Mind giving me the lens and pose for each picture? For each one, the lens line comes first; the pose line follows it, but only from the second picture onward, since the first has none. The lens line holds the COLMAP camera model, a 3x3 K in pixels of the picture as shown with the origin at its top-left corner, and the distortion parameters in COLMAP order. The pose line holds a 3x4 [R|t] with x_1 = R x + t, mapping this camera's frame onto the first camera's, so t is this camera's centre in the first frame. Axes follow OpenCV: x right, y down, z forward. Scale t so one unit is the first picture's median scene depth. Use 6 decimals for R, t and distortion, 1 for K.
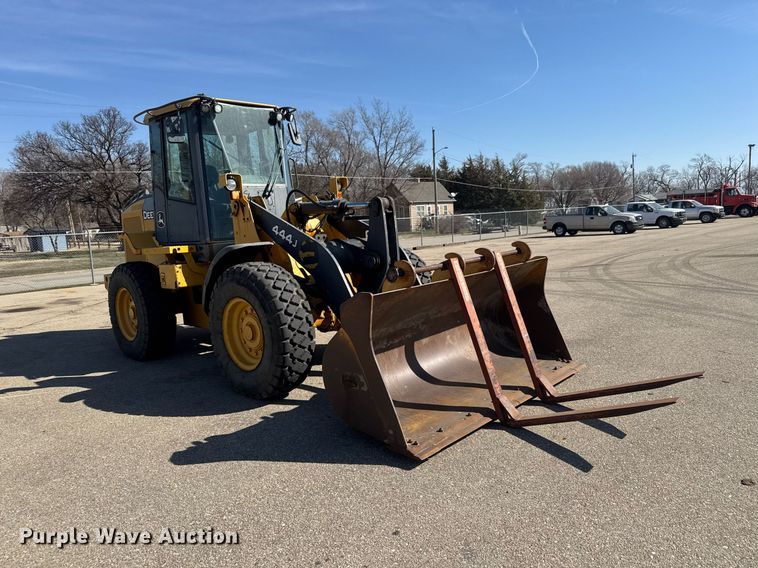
lens RADIAL K [[639.8, 0, 379.0], [0, 639.8, 284.0], [0, 0, 1]] dist [-0.003454, -0.002681]
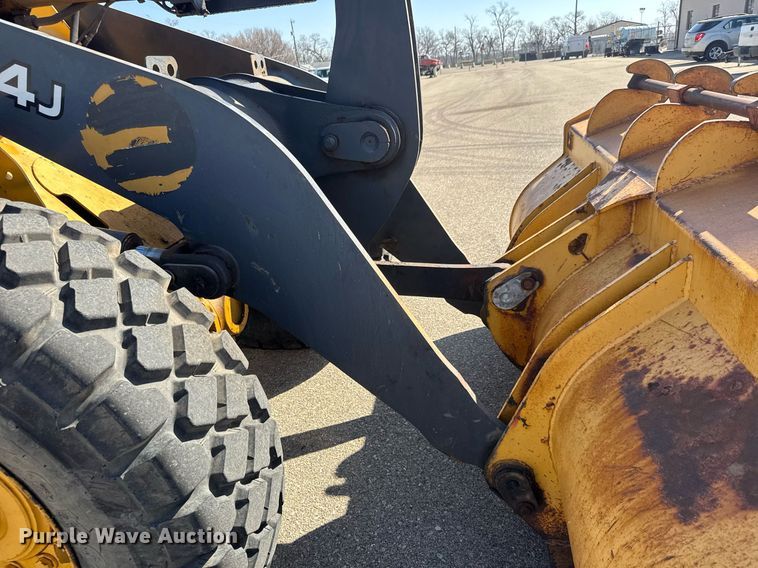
lens RADIAL K [[516.9, 0, 379.0], [0, 516.9, 284.0], [0, 0, 1]] dist [0.058578, -0.070602]
pose [[0.814480, -0.243995, 0.526392, -0.045384], [0.112487, 0.956466, 0.269295, -0.010383], [-0.569182, -0.160123, 0.806469, 0.221975]]
